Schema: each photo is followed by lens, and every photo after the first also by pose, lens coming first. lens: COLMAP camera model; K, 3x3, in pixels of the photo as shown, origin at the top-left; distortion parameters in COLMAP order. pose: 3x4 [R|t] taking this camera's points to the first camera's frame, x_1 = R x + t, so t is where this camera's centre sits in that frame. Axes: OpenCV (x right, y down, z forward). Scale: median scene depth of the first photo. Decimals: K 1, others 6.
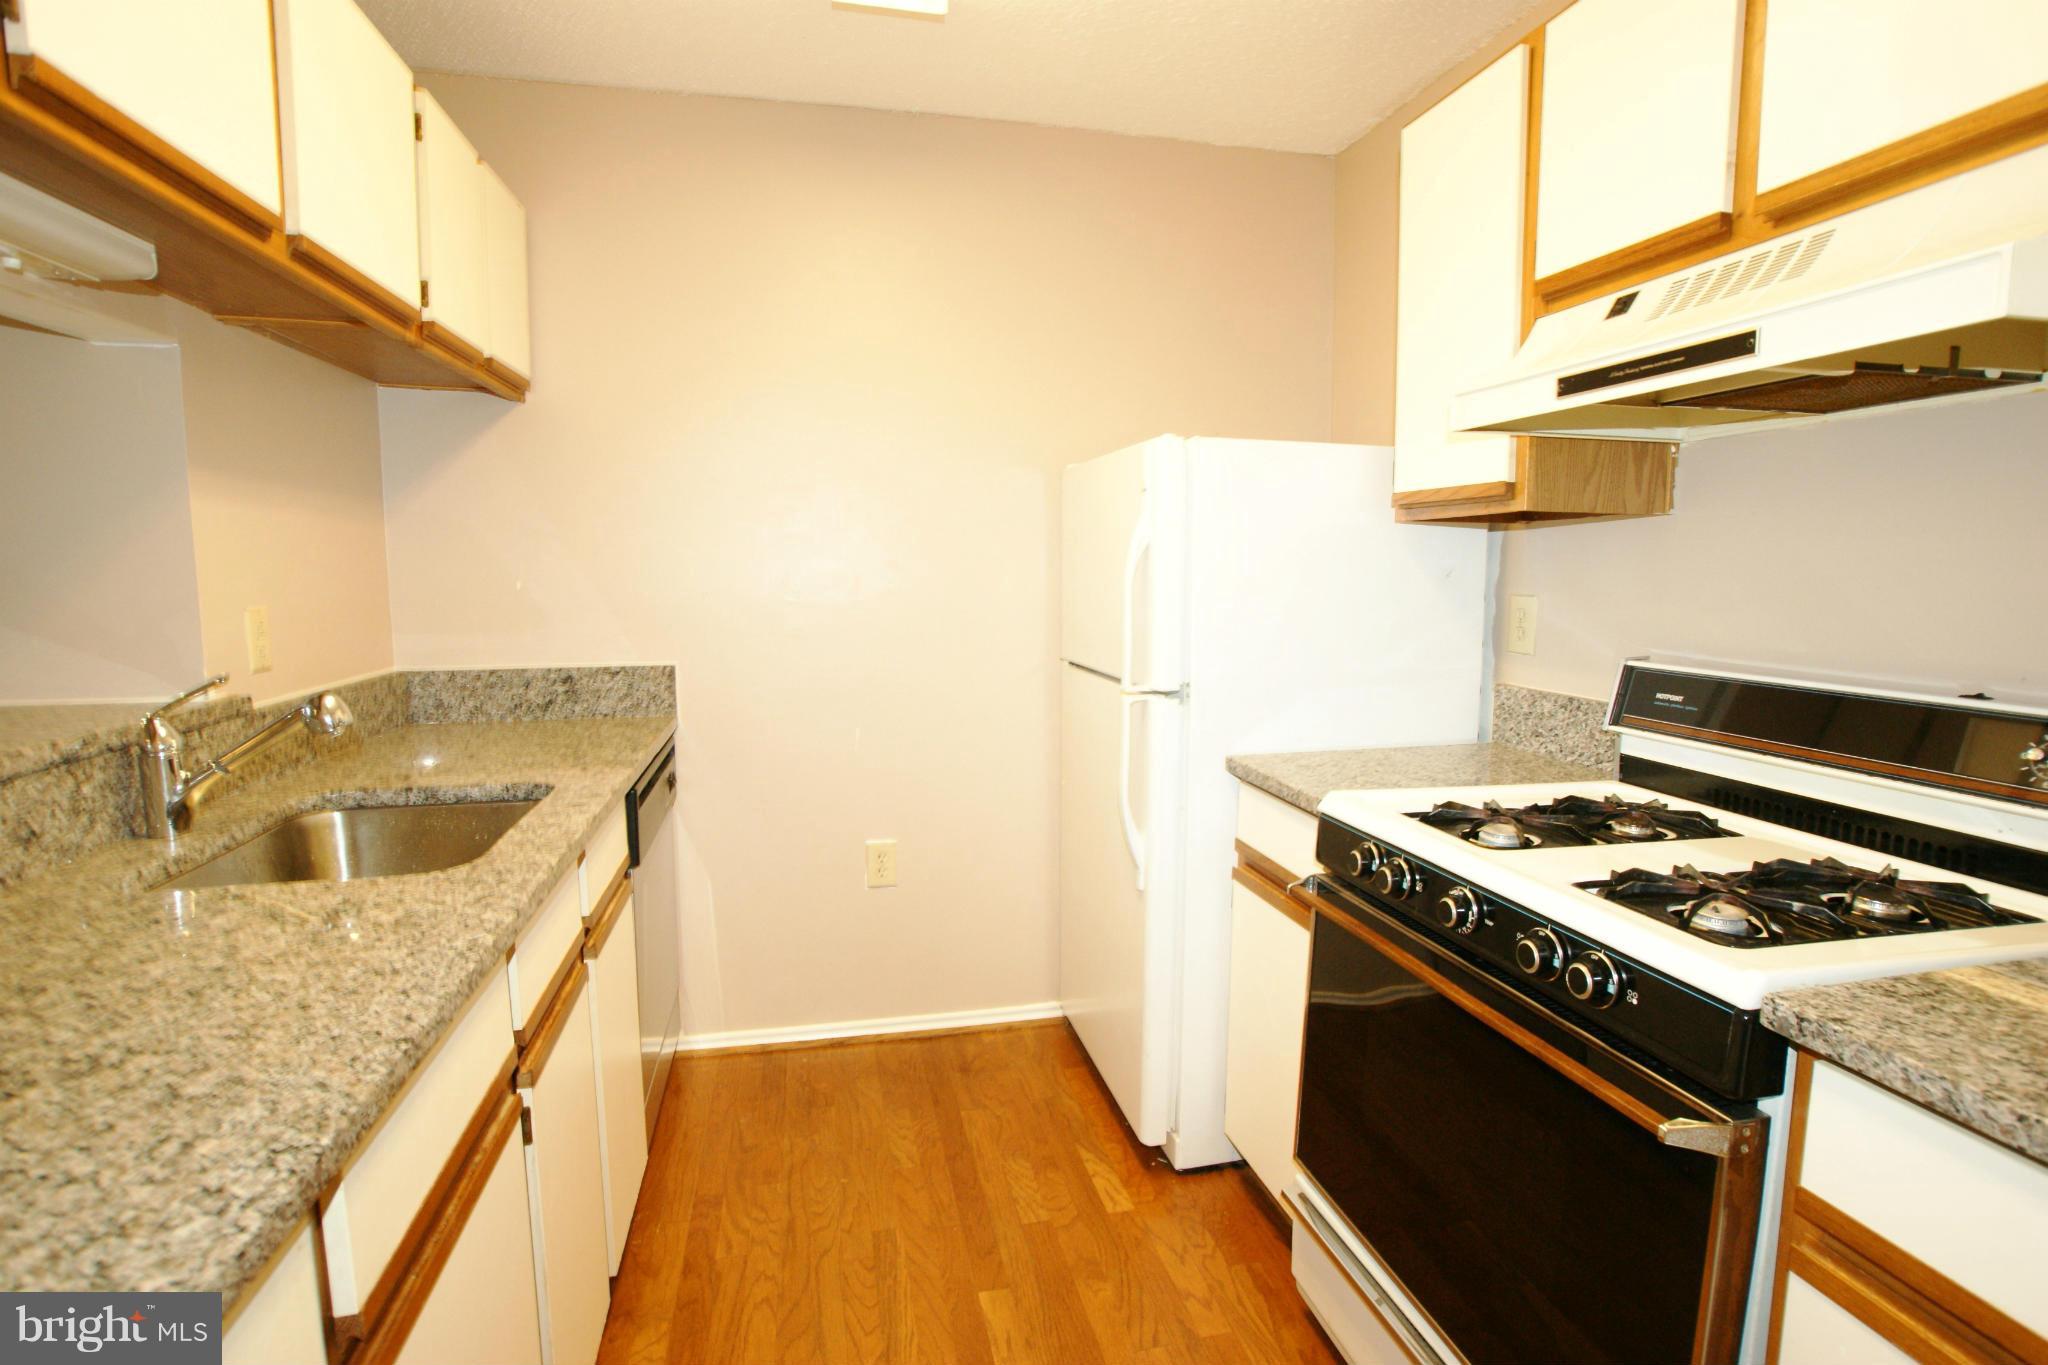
lens RADIAL K [[976.4, 0, 1024.3], [0, 976.4, 669.5], [0, 0, 1]] dist [-0.073312, 0.038315]
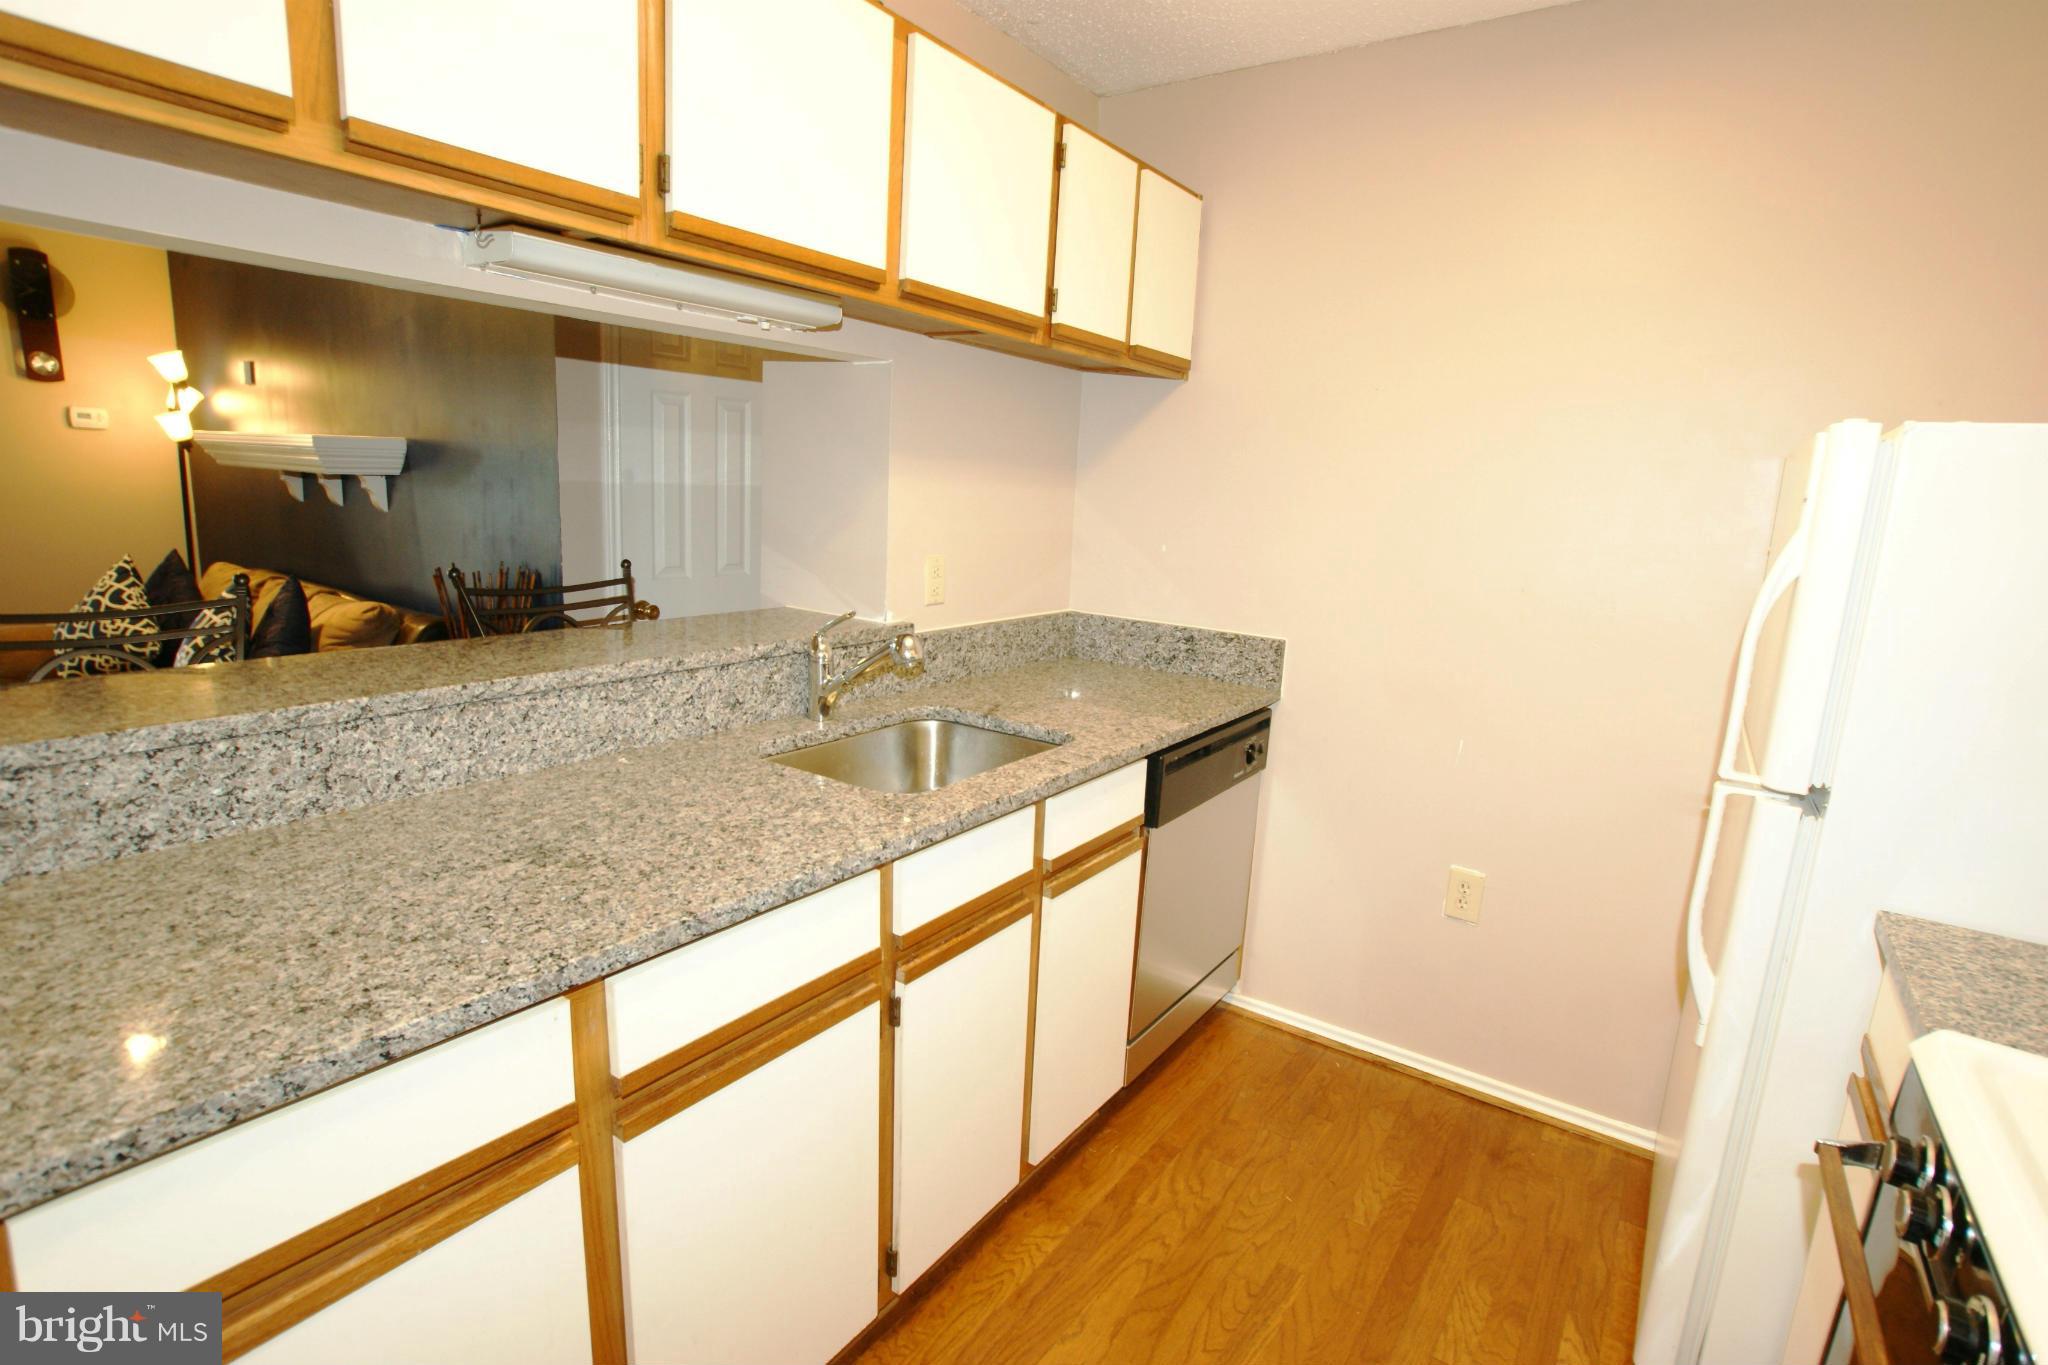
lens RADIAL K [[976.4, 0, 1024.3], [0, 976.4, 669.5], [0, 0, 1]] dist [-0.073312, 0.038315]
pose [[0.687241, 0.167759, -0.706794, 0.222310], [-0.129020, 0.985688, 0.108504, -0.063851], [0.714880, 0.016622, 0.699049, 0.128121]]
